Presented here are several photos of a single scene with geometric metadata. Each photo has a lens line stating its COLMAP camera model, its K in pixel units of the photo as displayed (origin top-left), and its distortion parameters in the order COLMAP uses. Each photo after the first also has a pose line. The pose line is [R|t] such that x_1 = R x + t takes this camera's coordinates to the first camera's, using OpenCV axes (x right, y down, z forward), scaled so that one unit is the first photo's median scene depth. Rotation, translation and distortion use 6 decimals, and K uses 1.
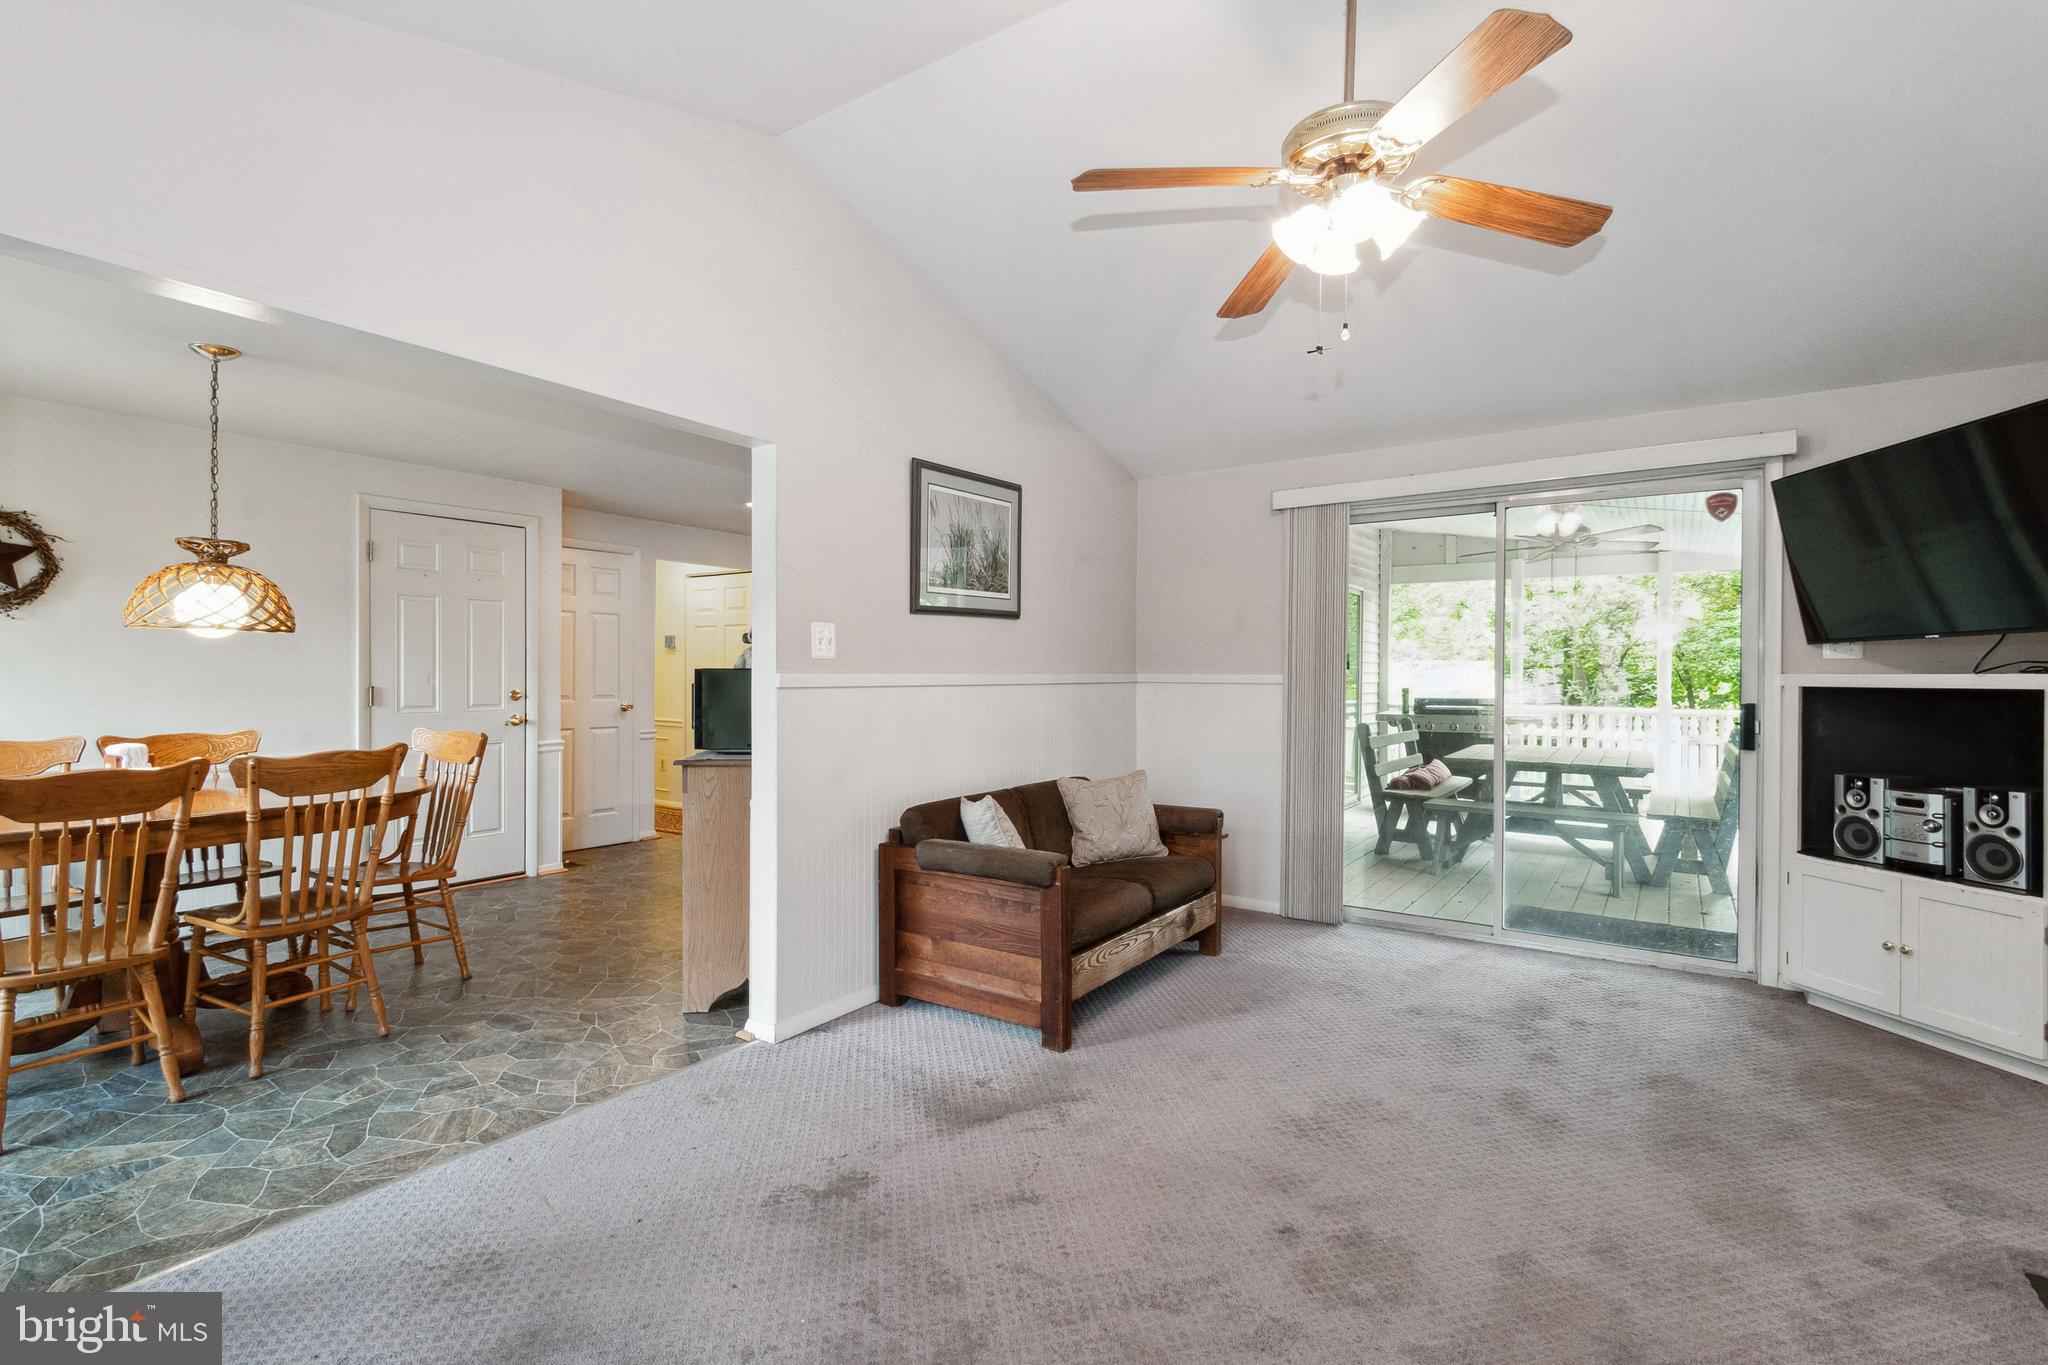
lens RADIAL K [[943.8, 0, 993.7], [0, 943.8, 680.9], [0, 0, 1]] dist [0.020773, -0.018155]
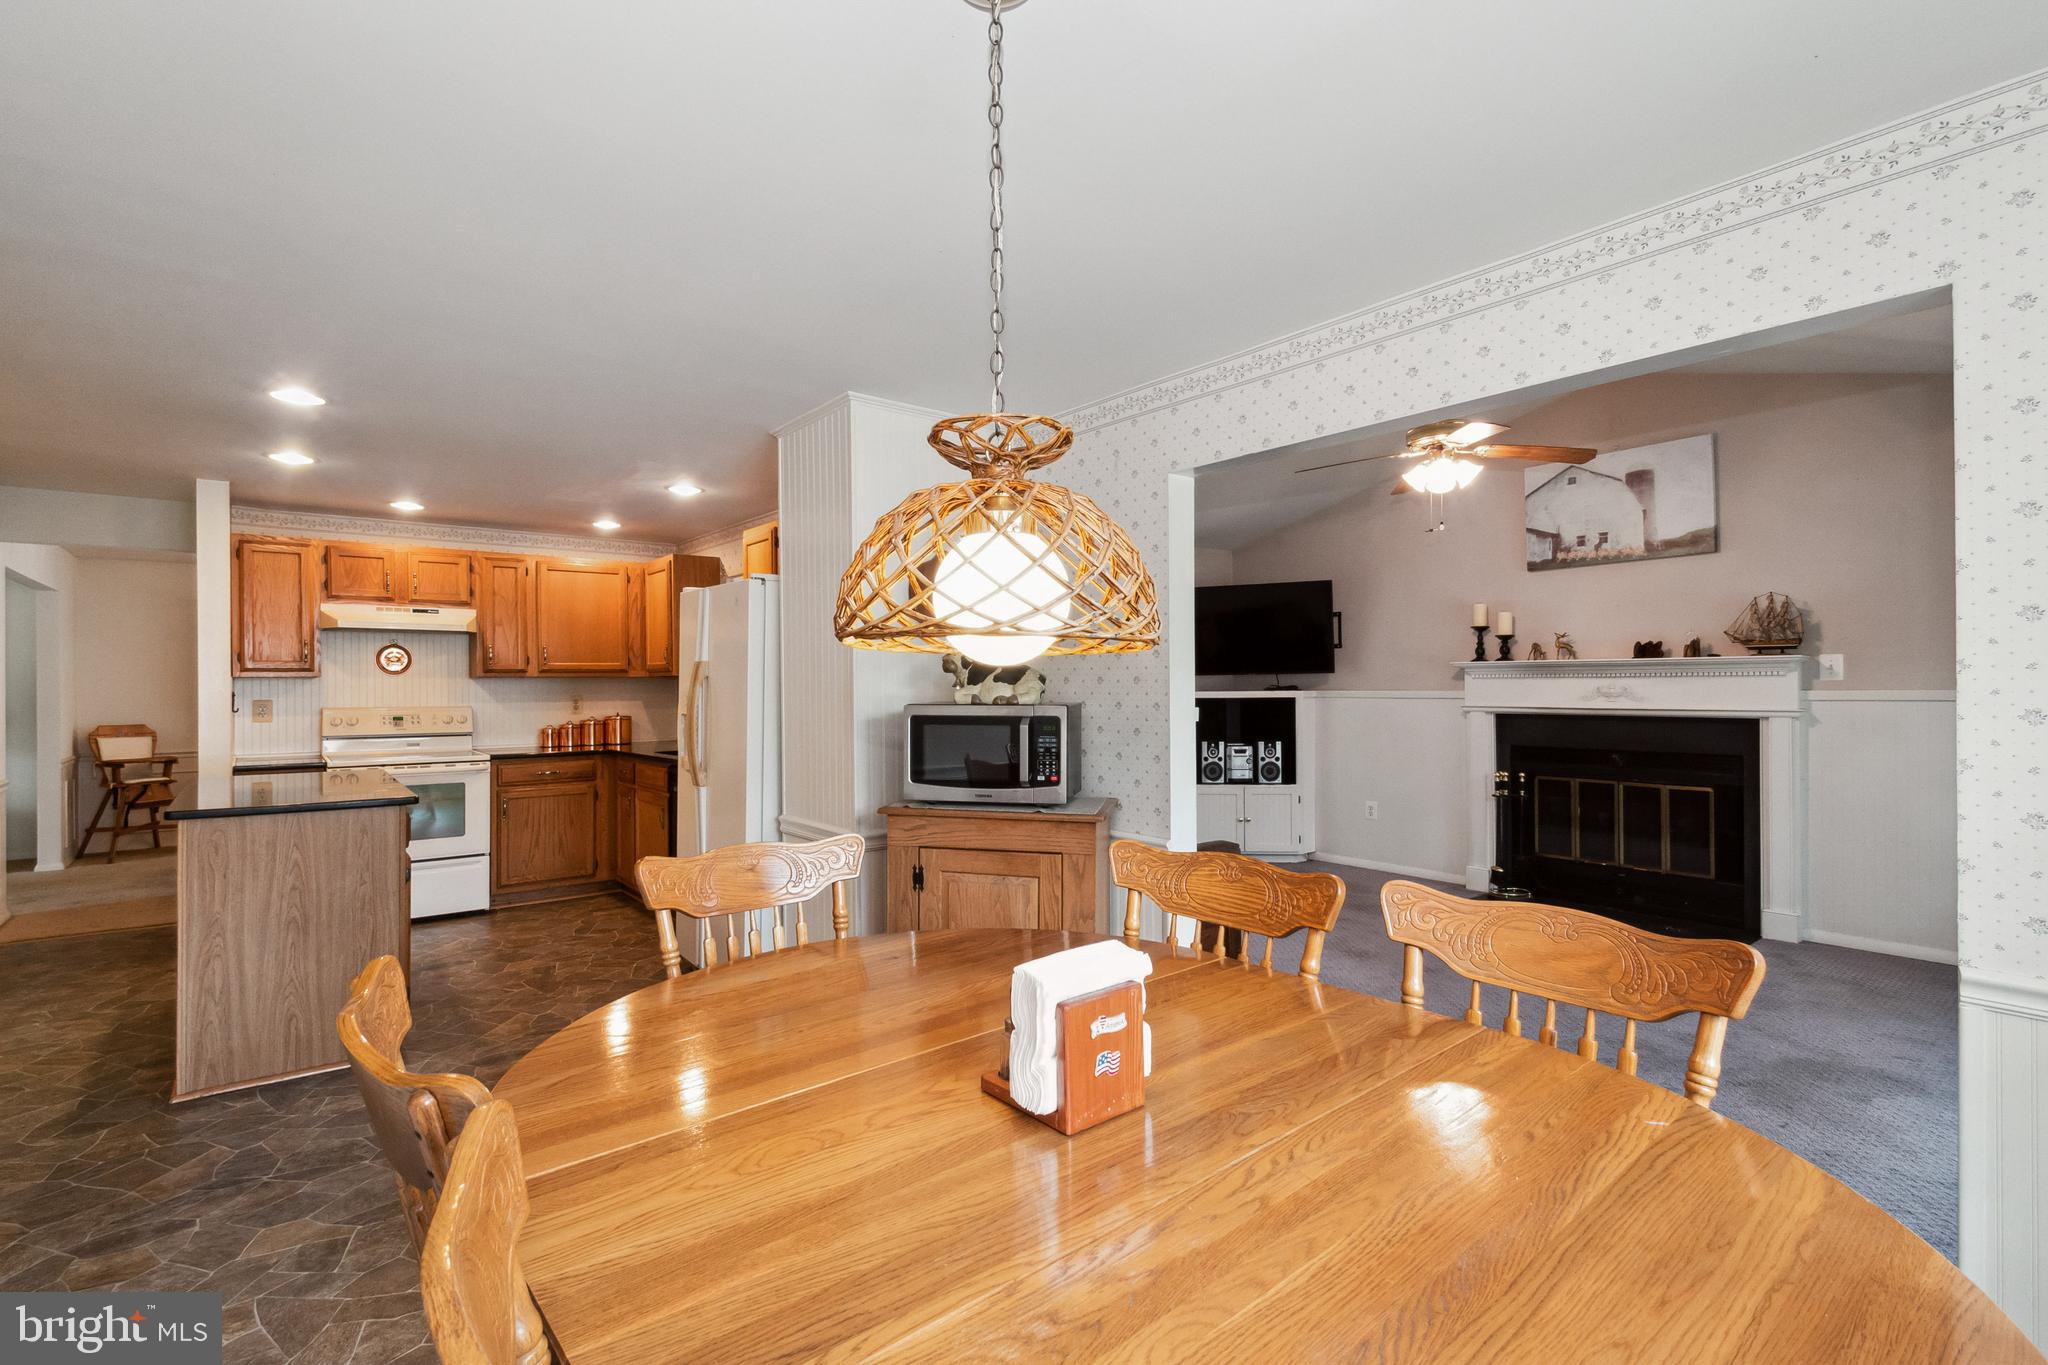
lens RADIAL K [[943.8, 0, 993.7], [0, 943.8, 680.9], [0, 0, 1]] dist [0.020773, -0.018155]
pose [[0.307549, 0.000060, 0.951532, -1.250738], [0.014438, 0.999885, -0.004730, -0.029009], [-0.951423, 0.015193, 0.307512, 0.873381]]
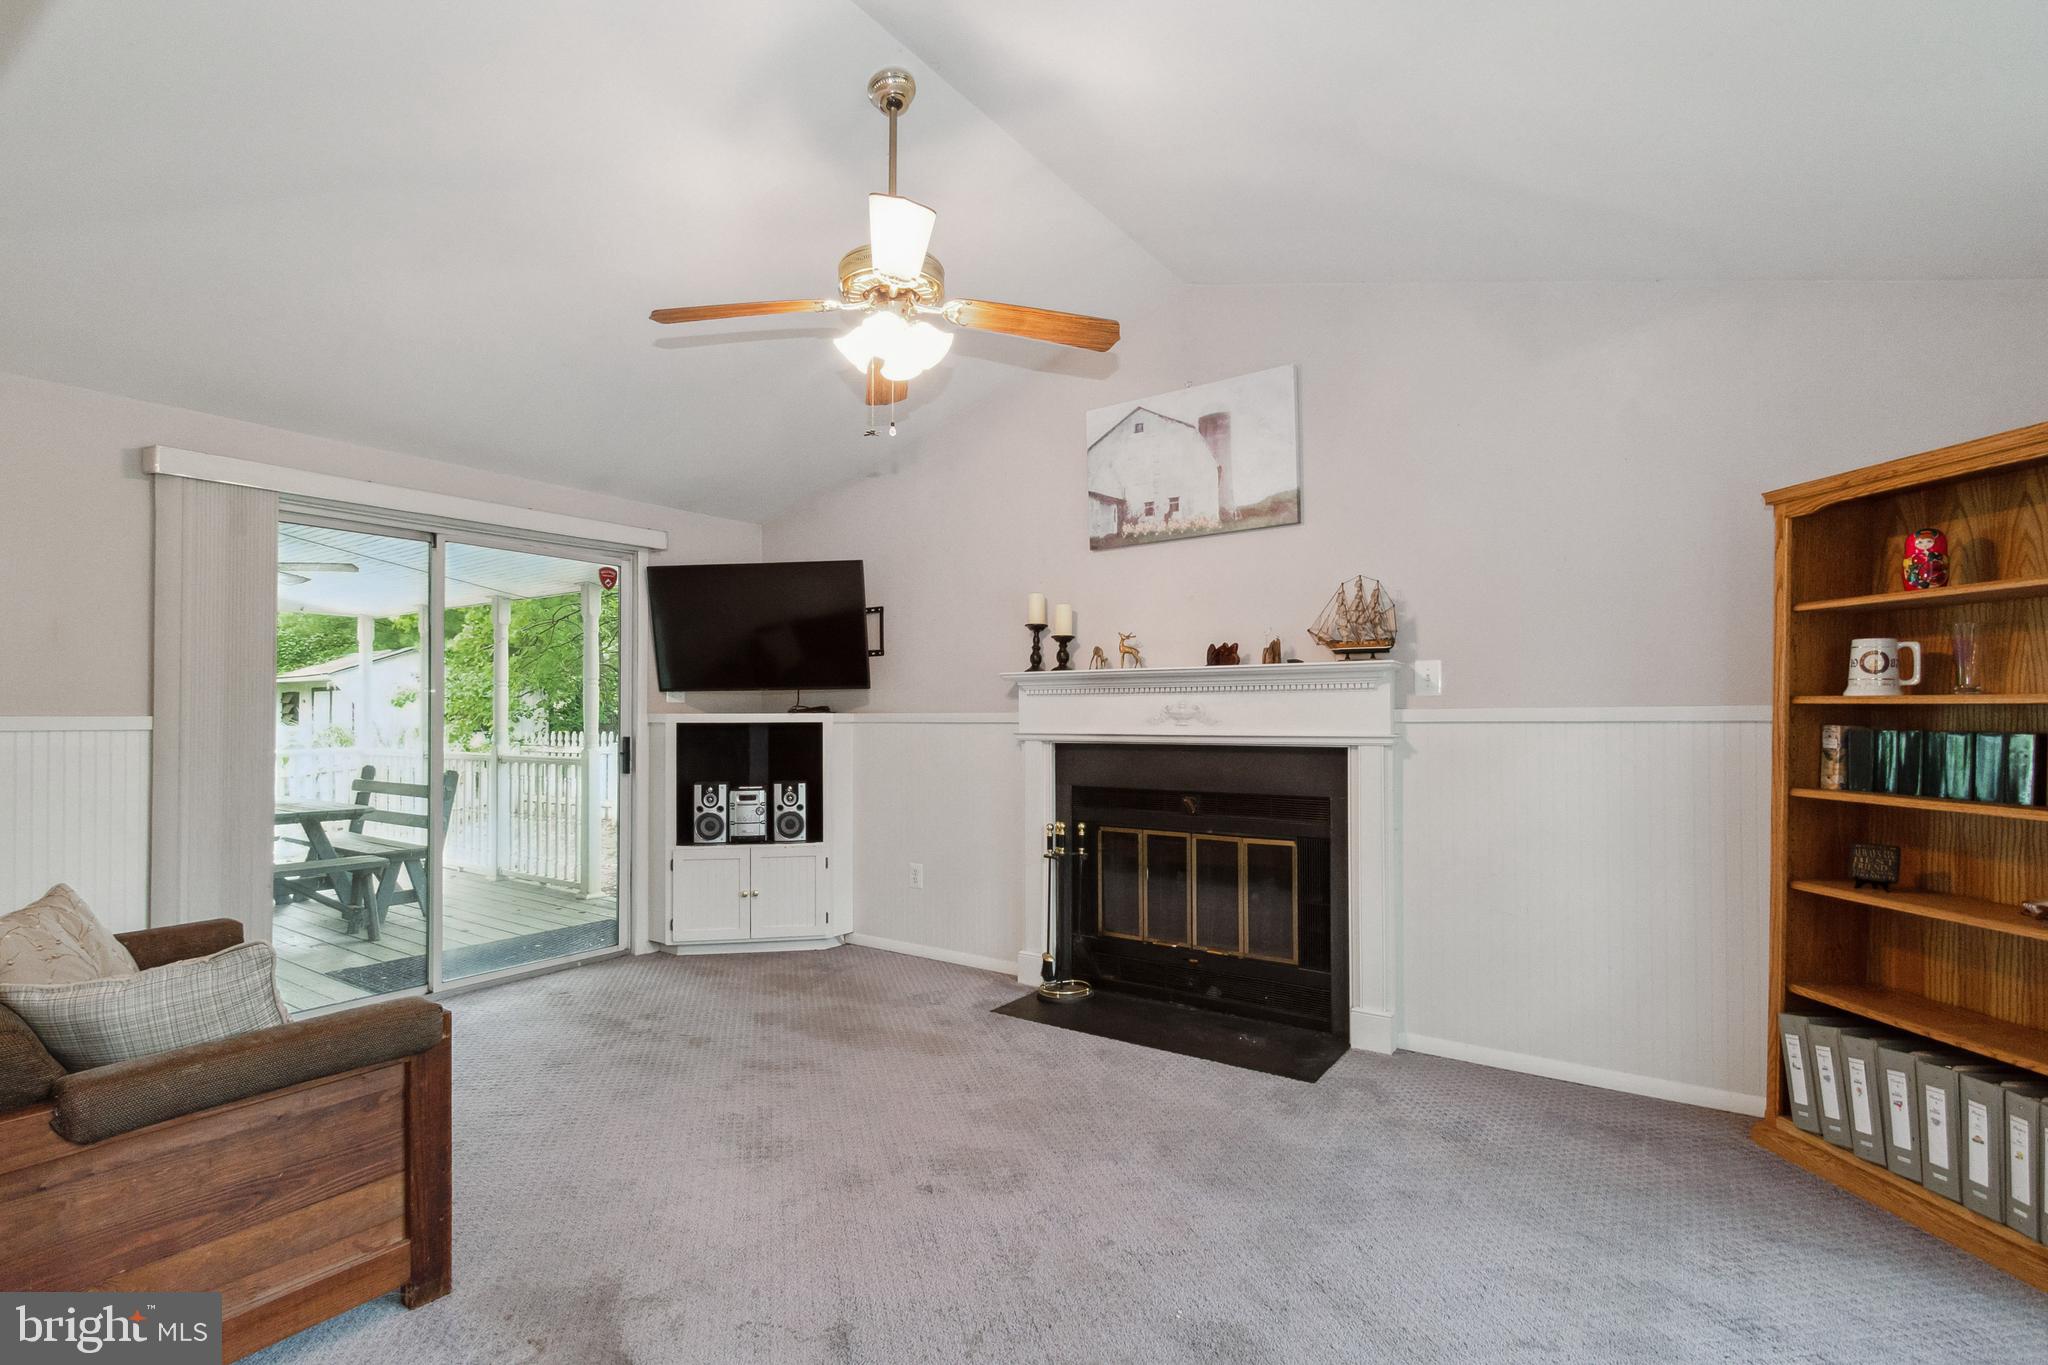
lens RADIAL K [[955.3, 0, 1003.3], [0, 955.3, 696.5], [0, 0, 1]] dist [0.003695, -0.000049]
pose [[-0.005671, 0.017248, 0.999835, -0.578978], [0.009141, 0.999810, -0.017196, -0.003972], [-0.999942, 0.009042, -0.005828, 0.597004]]
